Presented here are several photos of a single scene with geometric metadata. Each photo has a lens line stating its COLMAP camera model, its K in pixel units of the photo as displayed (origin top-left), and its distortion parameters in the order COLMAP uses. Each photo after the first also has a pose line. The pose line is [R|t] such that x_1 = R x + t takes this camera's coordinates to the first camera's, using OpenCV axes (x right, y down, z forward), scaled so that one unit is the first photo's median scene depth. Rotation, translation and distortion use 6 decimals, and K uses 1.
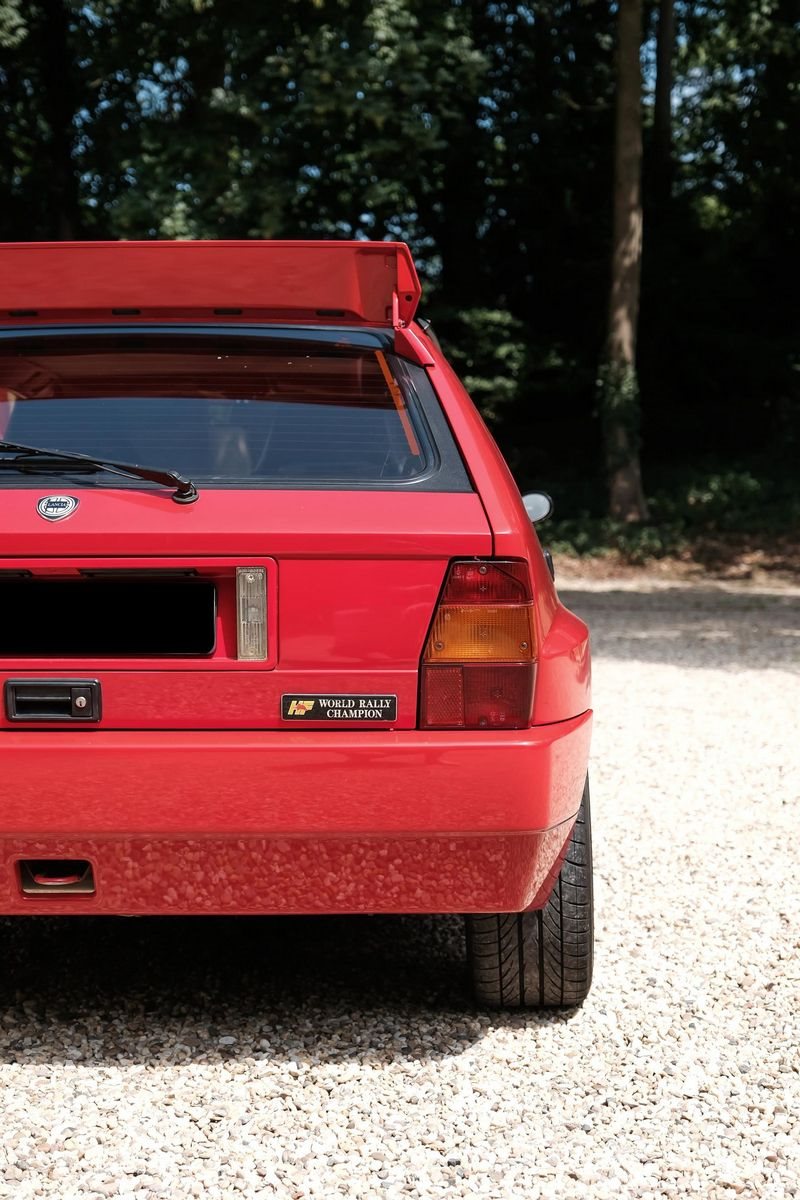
lens RADIAL K [[1799.4, 0, 414.9], [0, 1799.4, 600.5], [0, 0, 1]] dist [0.044984, -0.002298]
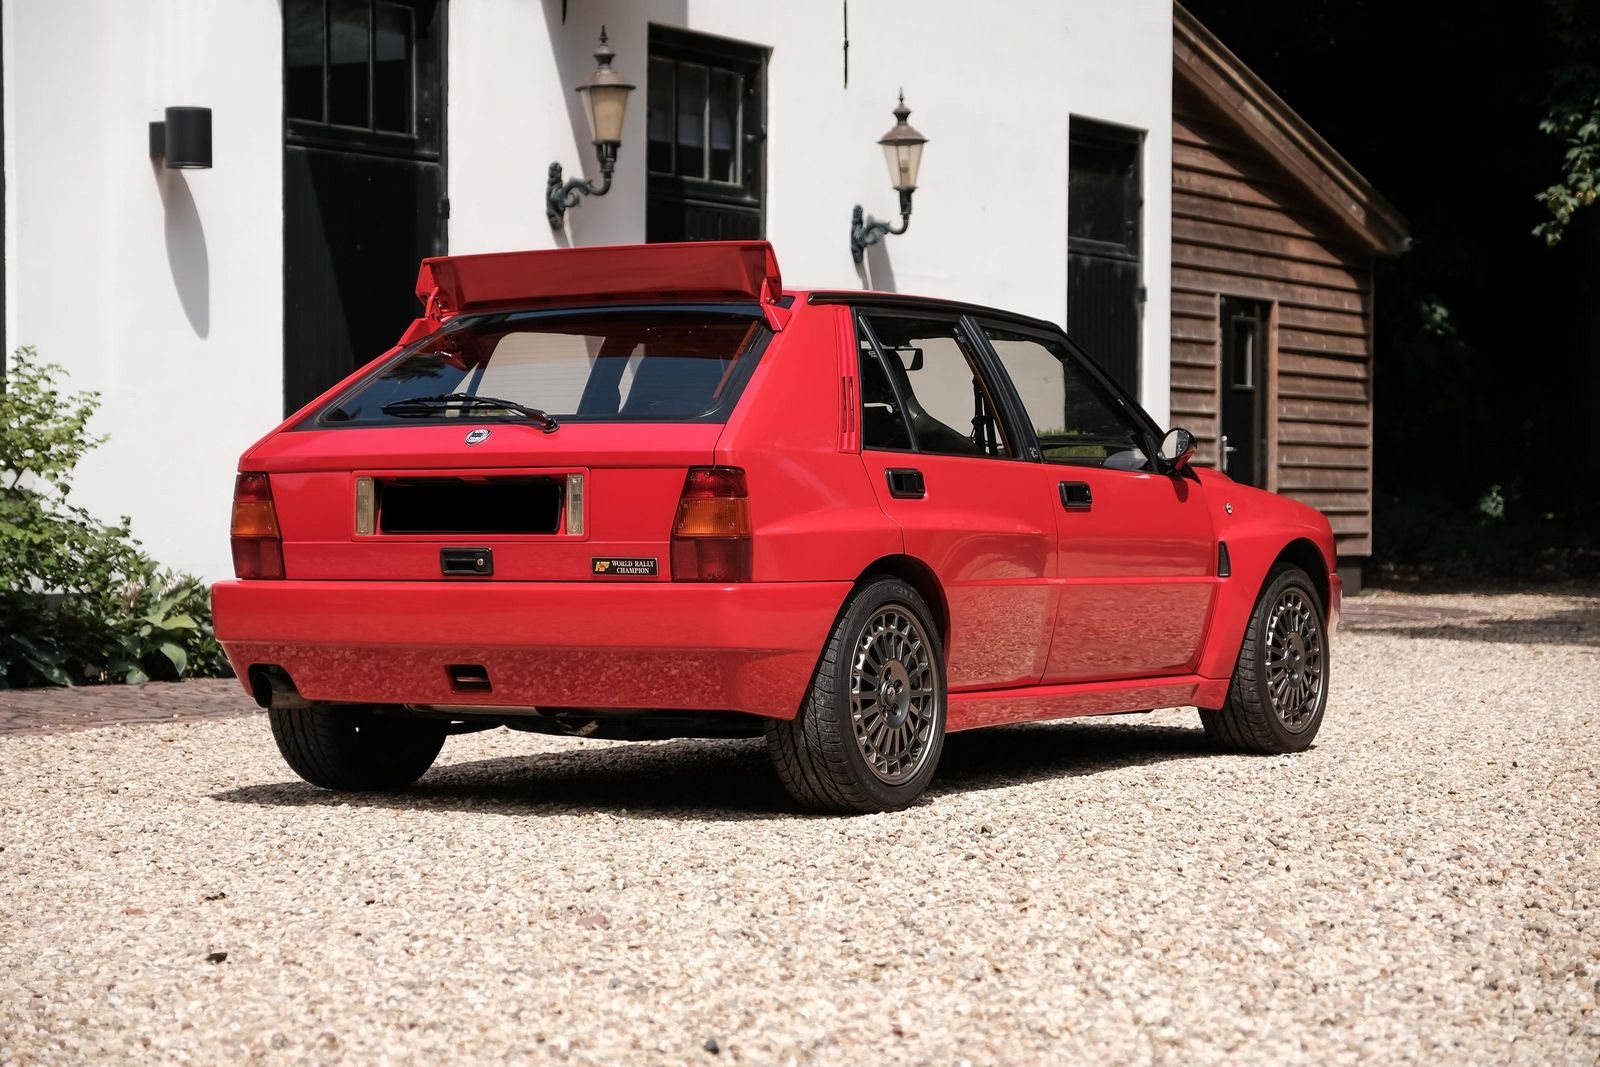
lens RADIAL K [[3860.4, 0, 800.0], [0, 3860.4, 533.5], [0, 0, 1]] dist [0.108998, 0.491641]
pose [[0.876948, -0.000643, -0.480584, 1.603741], [-0.021259, 0.998968, -0.040128, 0.154961], [0.480114, 0.045407, 0.876030, -1.724002]]
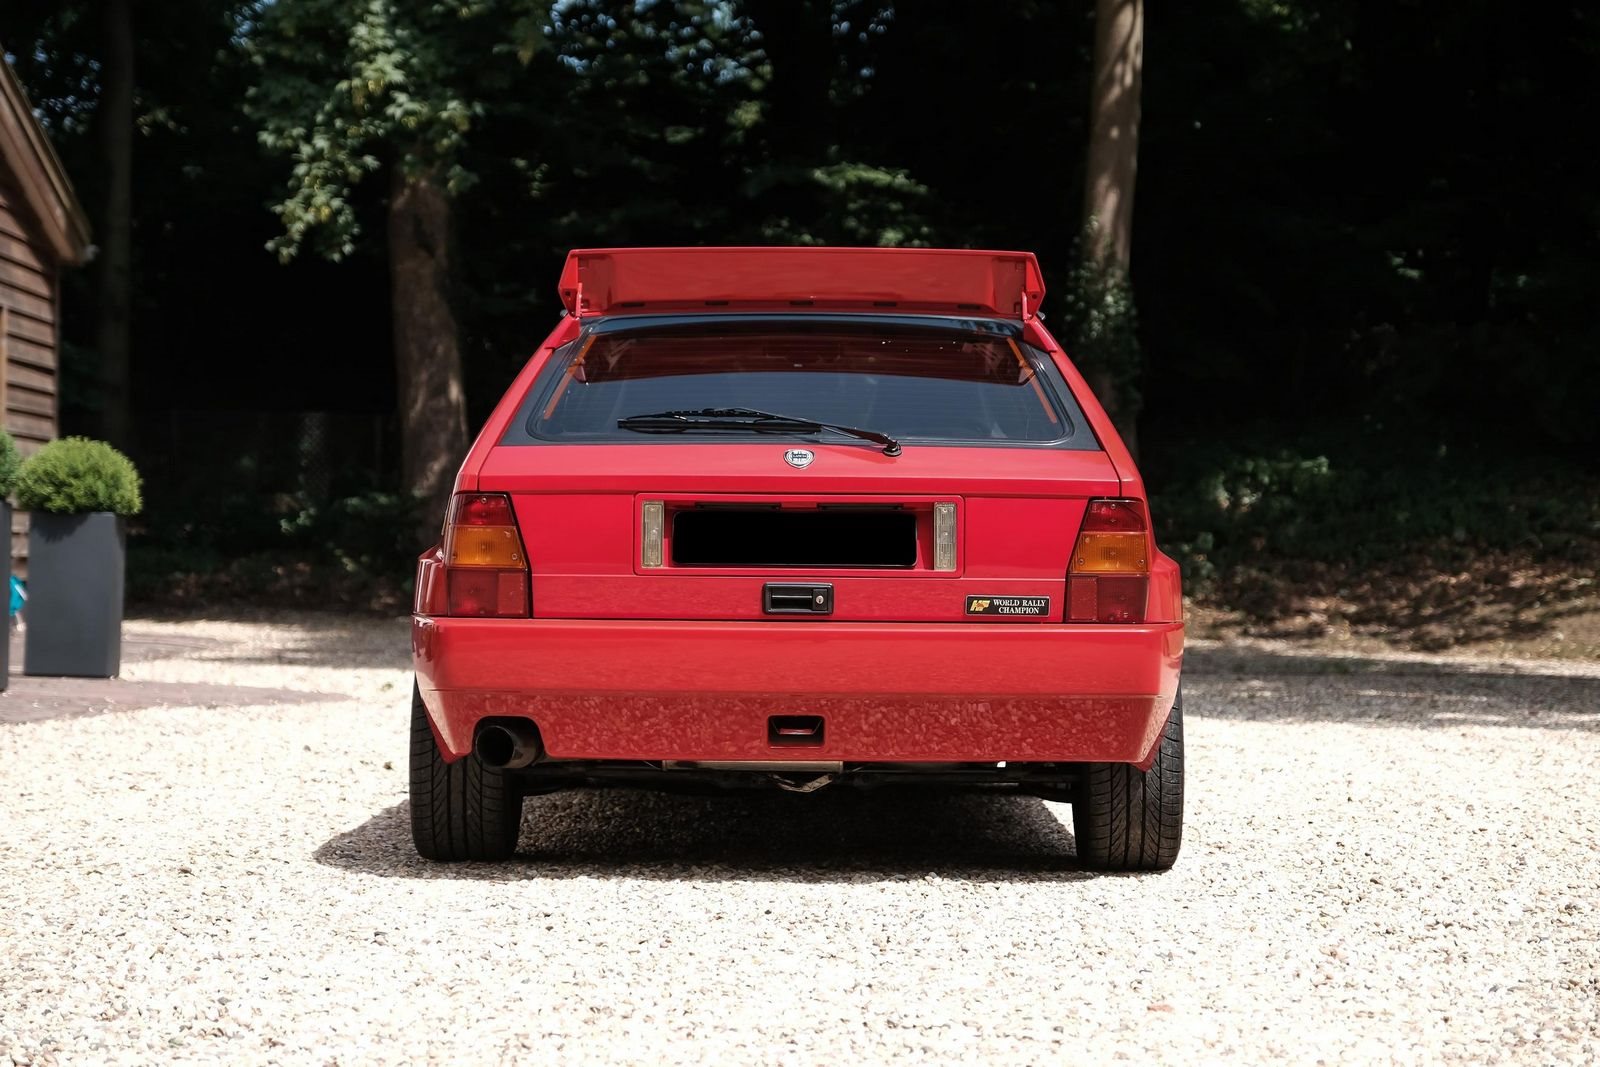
lens RADIAL K [[3974.3, 0, 800.0], [0, 3974.3, 533.5], [0, 0, 1]] dist [-0.040054, 0.126686]
pose [[0.998706, 0.009549, 0.049946, -0.343176], [-0.006923, 0.998598, -0.052485, 0.160538], [-0.050377, 0.052072, 0.997372, -1.962974]]
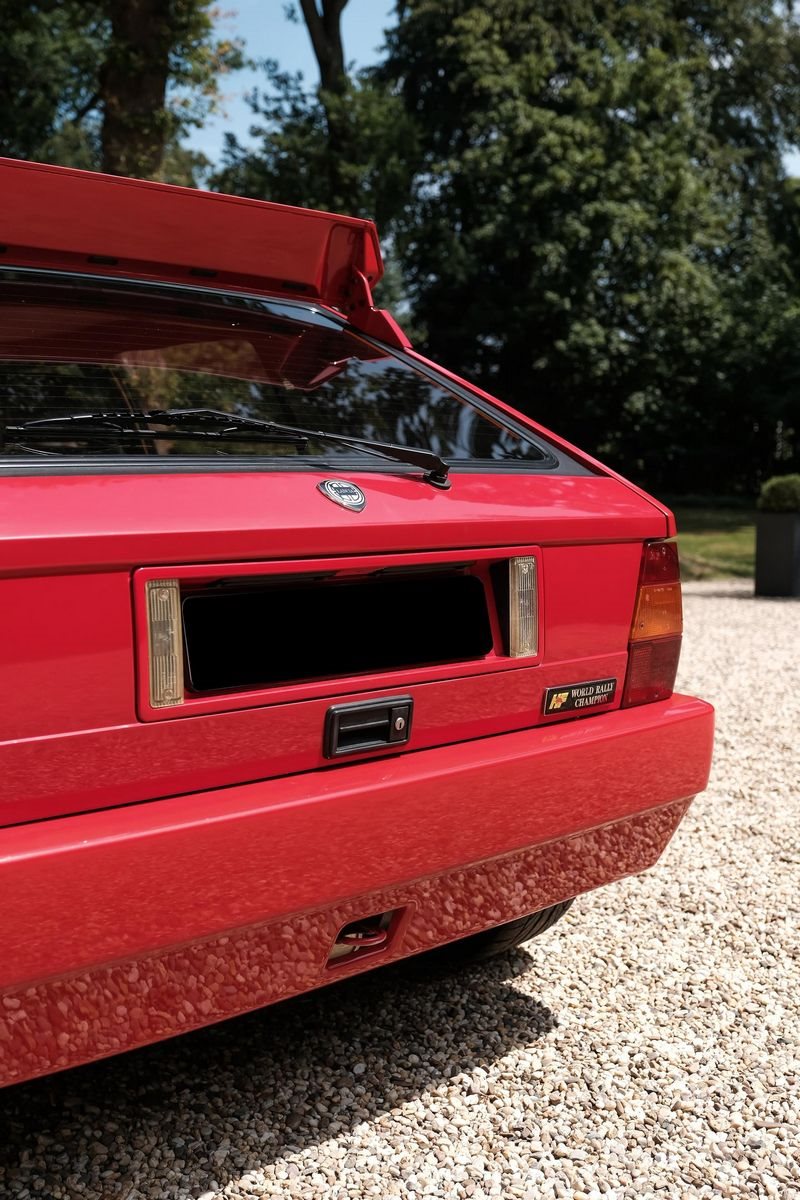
lens RADIAL K [[1487.9, 0, 437.7], [0, 1487.9, 619.1], [0, 0, 1]] dist [0.008694, 0.001674]
pose [[0.676986, -0.074518, 0.732214, -0.666132], [0.054518, 0.997205, 0.051080, -0.026912], [-0.733974, 0.005338, 0.679156, 0.497530]]
